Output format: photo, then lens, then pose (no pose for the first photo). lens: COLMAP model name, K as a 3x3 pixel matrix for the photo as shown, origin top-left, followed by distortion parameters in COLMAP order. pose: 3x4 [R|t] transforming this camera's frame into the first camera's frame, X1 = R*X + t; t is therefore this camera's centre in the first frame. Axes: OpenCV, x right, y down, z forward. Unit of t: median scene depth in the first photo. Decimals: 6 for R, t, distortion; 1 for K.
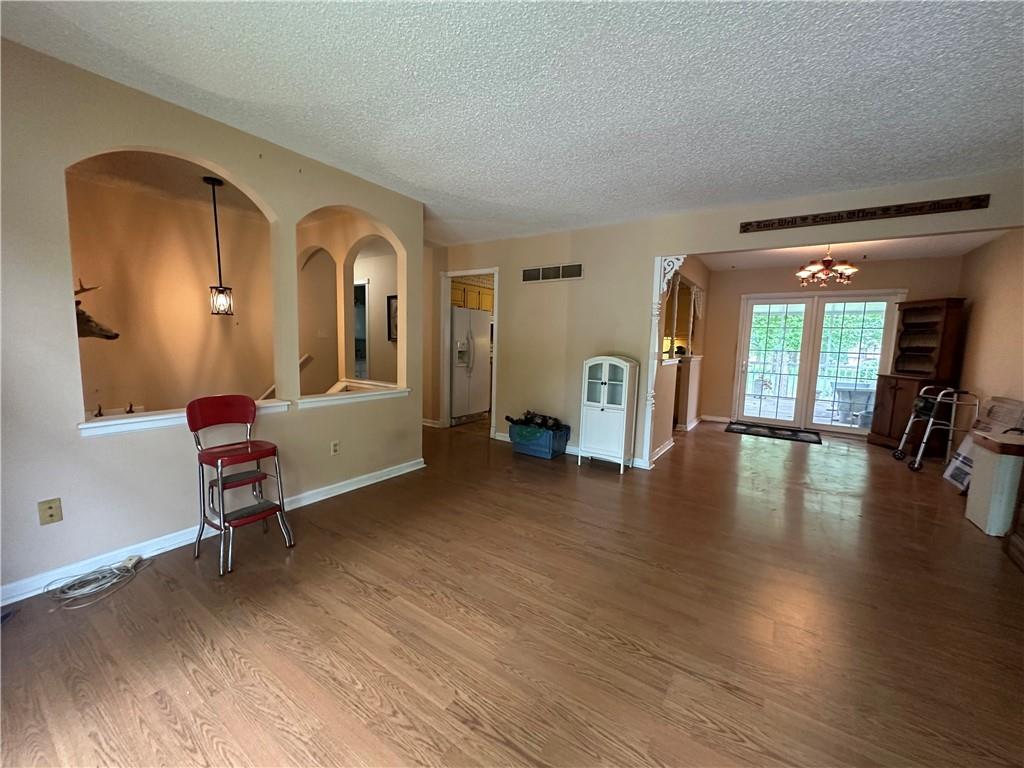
lens RADIAL K [[407.4, 0, 509.5], [0, 407.4, 382.7], [0, 0, 1]] dist [-0.002821, 0.000261]
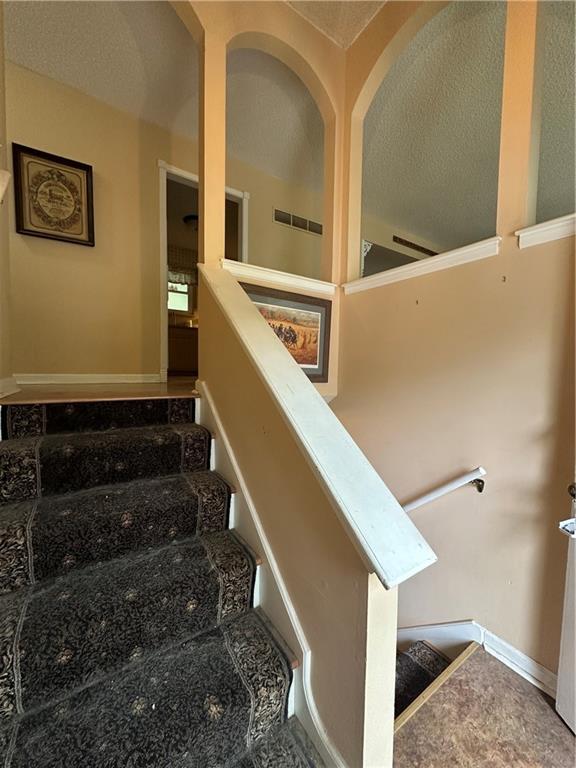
lens RADIAL K [[305.6, 0, 287.5], [0, 305.6, 387.6], [0, 0, 1]] dist [-0.002821, 0.000261]
pose [[0.369532, -0.080007, 0.925767, -0.965677], [0.091972, 0.994543, 0.049239, 0.187002], [-0.924655, 0.066949, 0.374874, 0.976917]]
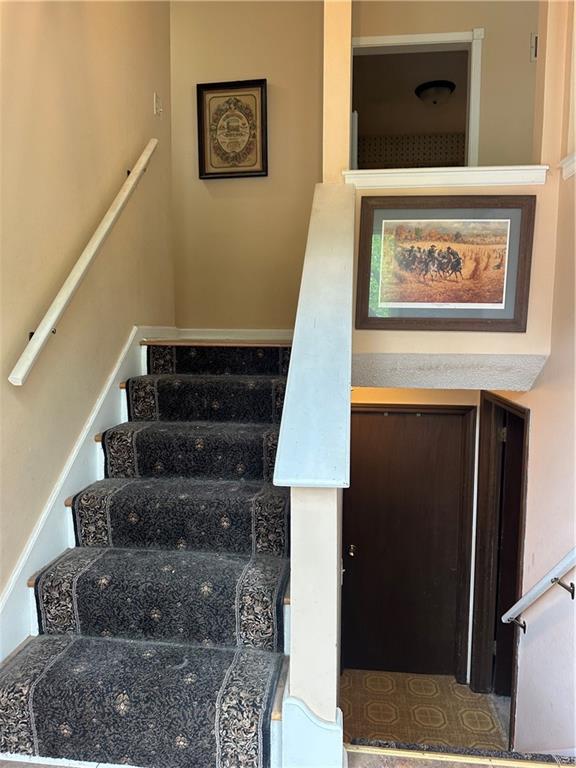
lens RADIAL K [[537.0, 0, 284.5], [0, 537.0, 387.6], [0, 0, 1]] dist [0.086881, -0.113337]
pose [[0.883659, -0.072440, 0.462493, -0.941408], [0.068549, 0.997328, 0.025238, 0.250765], [-0.463085, 0.009402, 0.886264, 0.652451]]
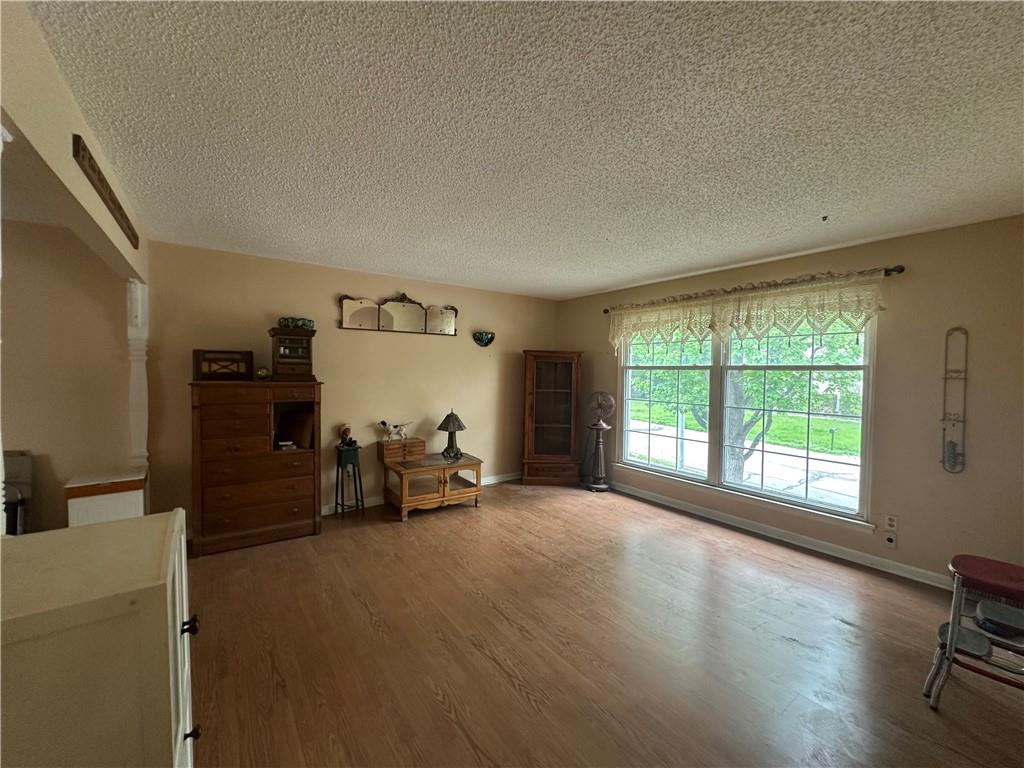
lens RADIAL K [[407.4, 0, 511.2], [0, 407.4, 384.0], [0, 0, 1]] dist [-0.002821, 0.000261]
pose [[-0.941654, -0.050631, 0.332753, -0.019817], [-0.002551, 0.989666, 0.143367, -0.195573], [-0.336574, 0.134153, -0.932052, 1.286973]]
